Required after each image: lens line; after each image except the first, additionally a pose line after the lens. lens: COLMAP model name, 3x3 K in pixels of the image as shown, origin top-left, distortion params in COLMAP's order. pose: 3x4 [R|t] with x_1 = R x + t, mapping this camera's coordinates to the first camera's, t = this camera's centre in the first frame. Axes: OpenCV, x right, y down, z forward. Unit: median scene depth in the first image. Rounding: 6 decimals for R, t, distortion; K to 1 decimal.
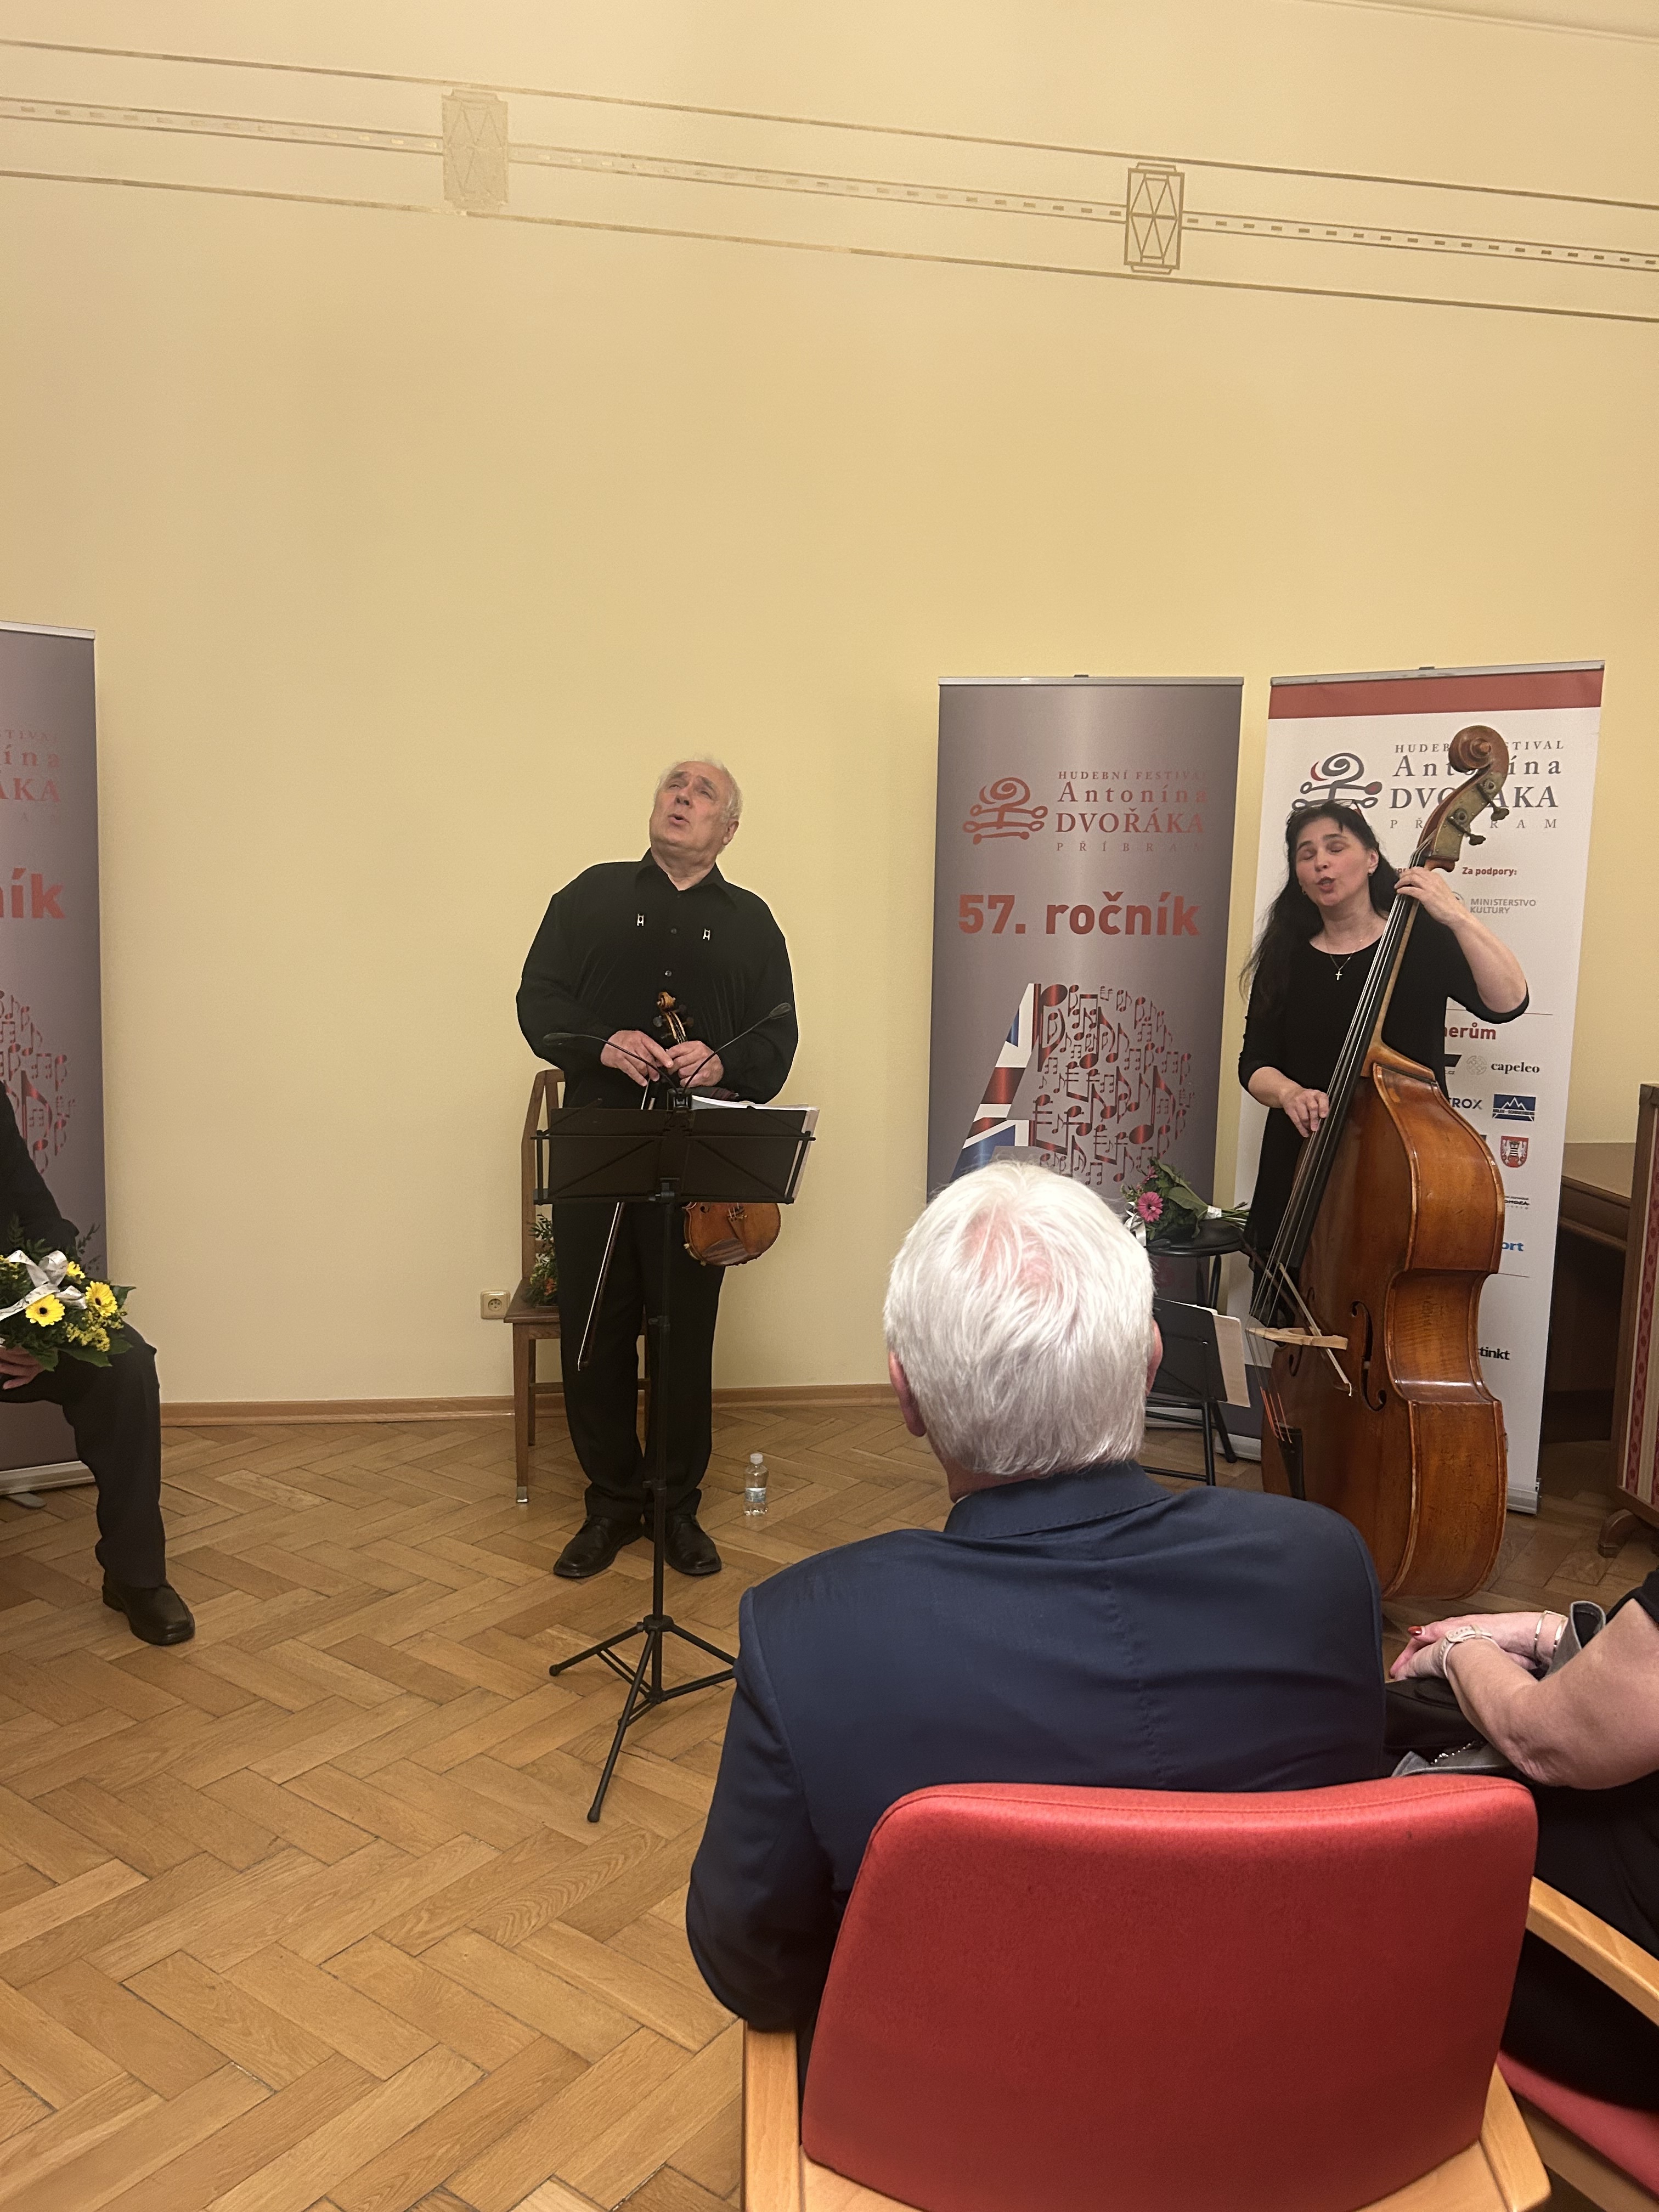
lens RADIAL K [[1665.7, 0, 838.3], [0, 1665.7, 1111.0], [0, 0, 1]] dist [0.056575, -0.064286]
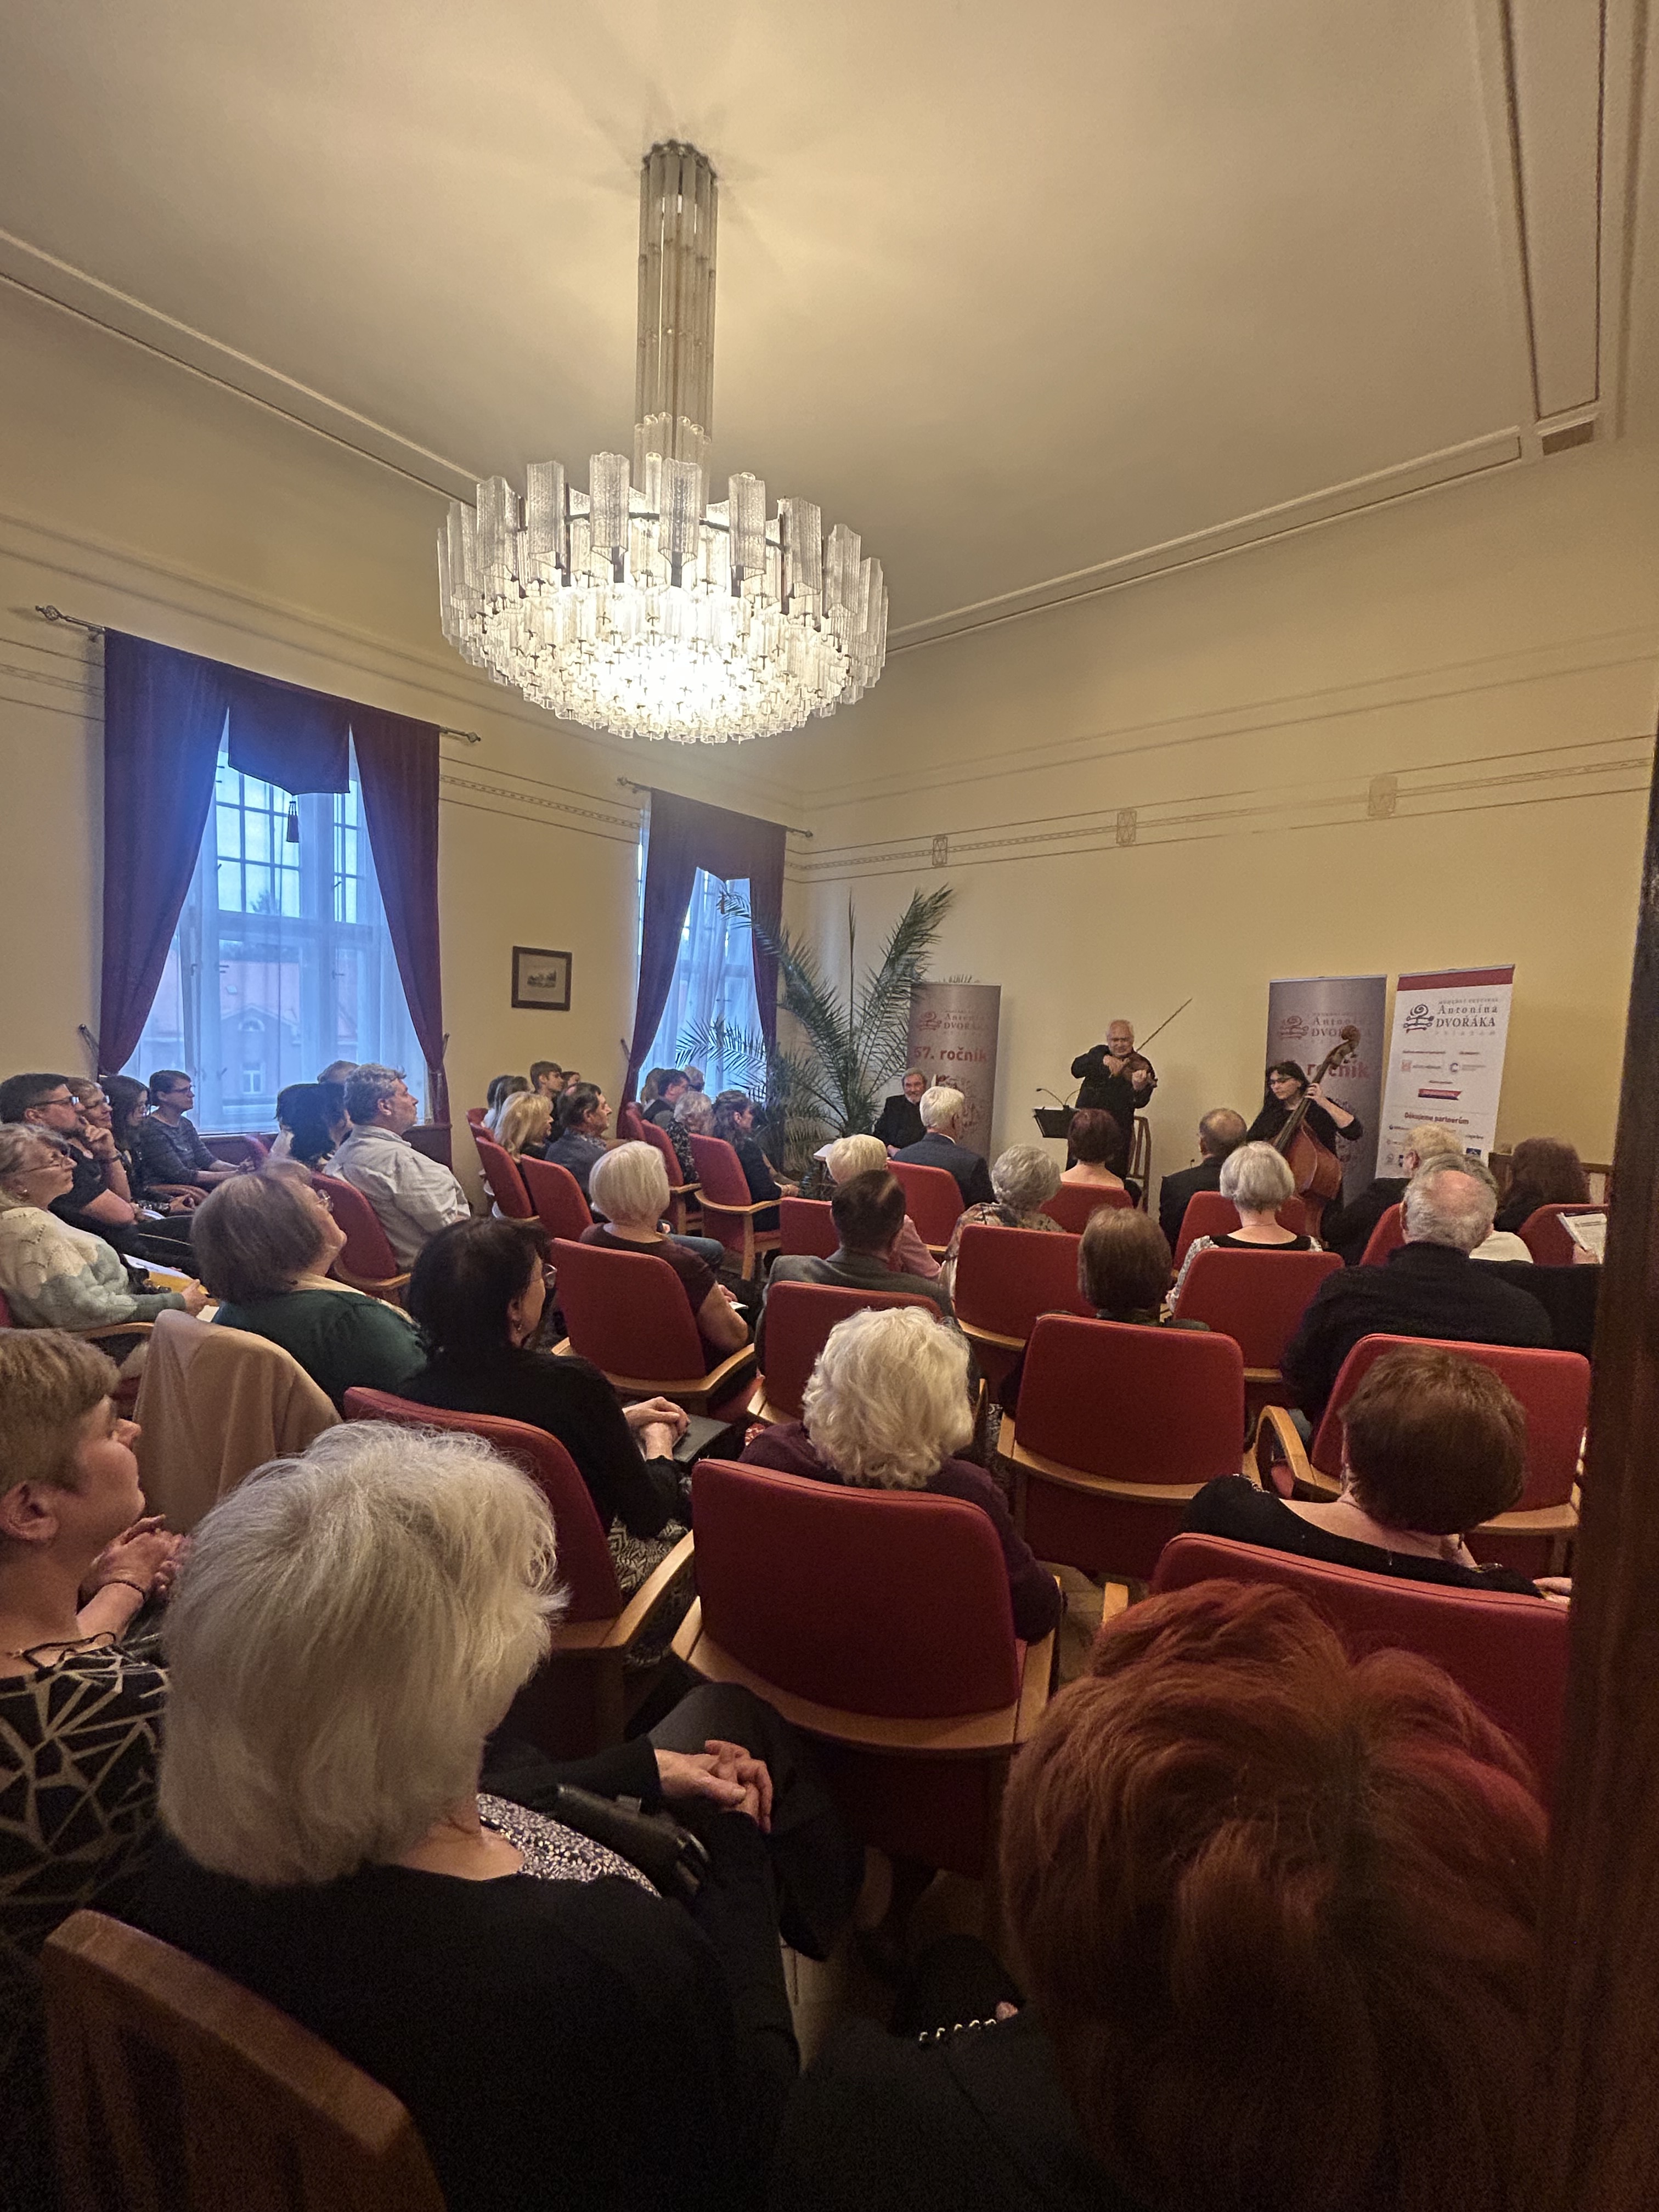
lens RADIAL K [[896.4, 0, 832.4], [0, 896.4, 1101.9], [0, 0, 1]] dist [-0.003839, 0.002350]
pose [[0.648181, 0.052261, -0.759691, 0.717552], [-0.121379, 0.991978, -0.035323, 0.072307], [0.751750, 0.115106, 0.649324, -0.446551]]
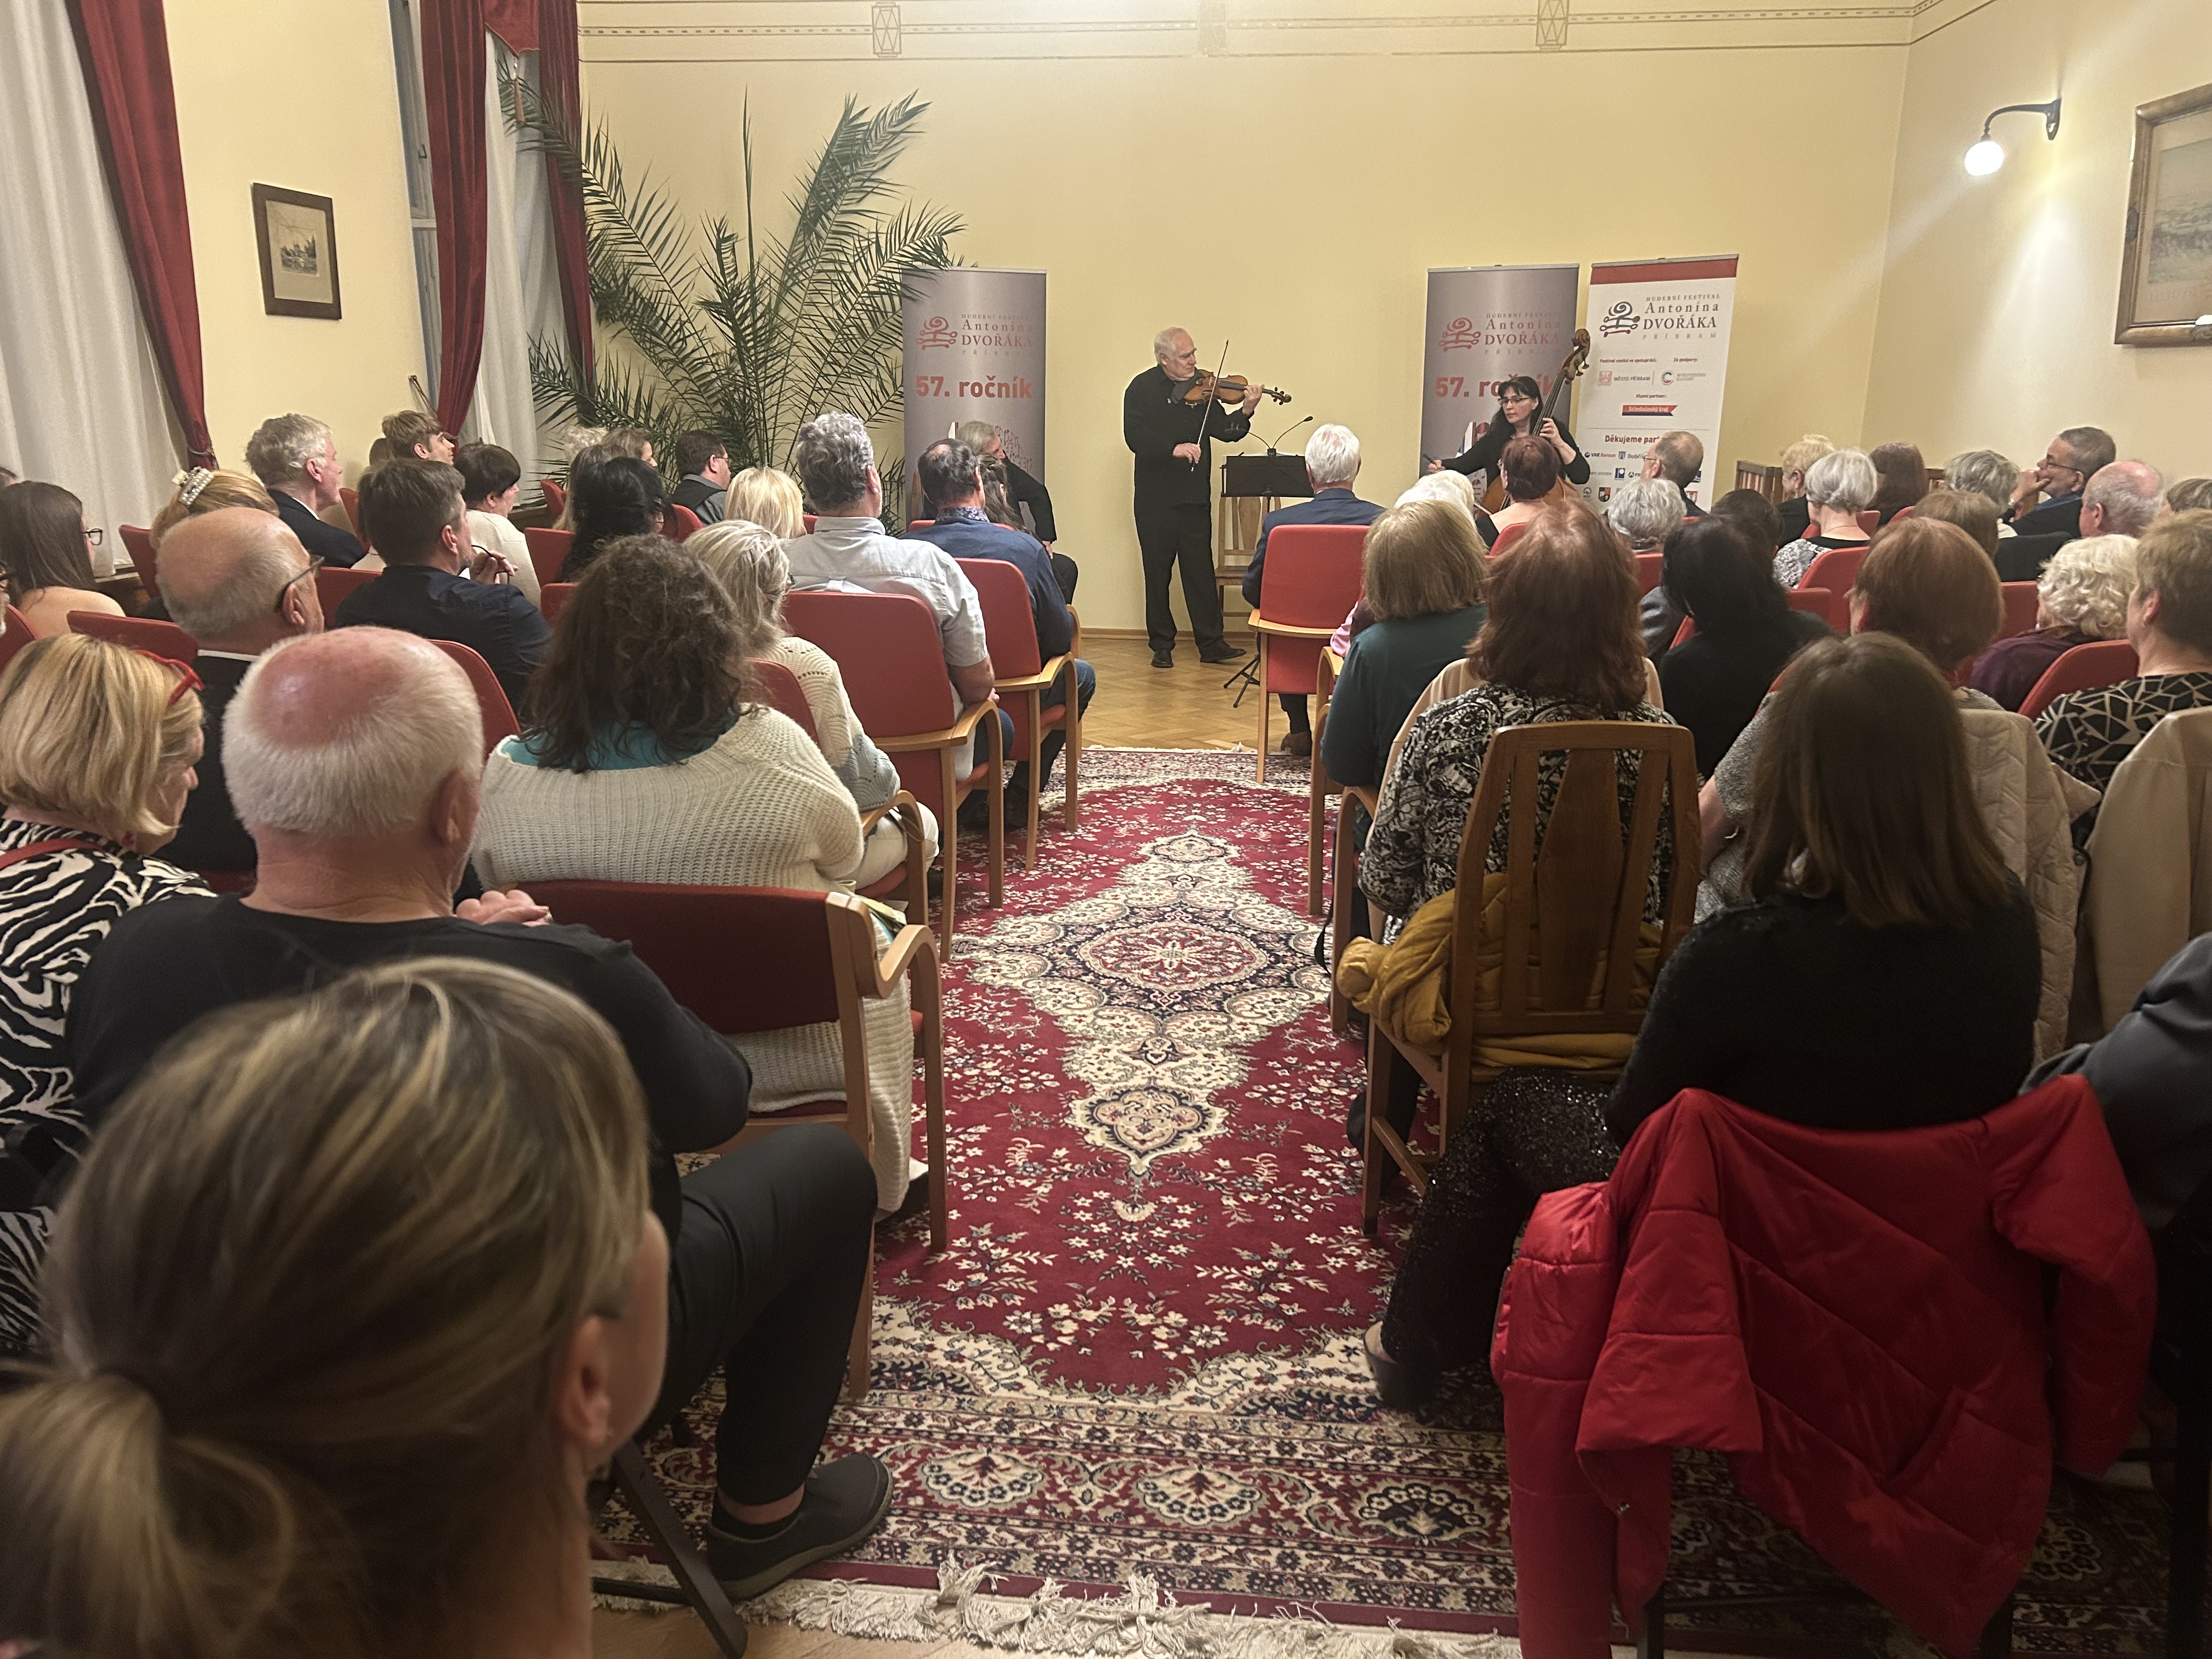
lens RADIAL K [[1665.7, 0, 1112.4], [0, 1665.7, 838.6], [0, 0, 1]] dist [0.056575, -0.064286]
pose [[0.965552, 0.048968, -0.255561, 0.248254], [-0.016549, 0.991701, 0.127493, 0.177263], [0.259683, -0.118872, 0.958350, -1.154820]]
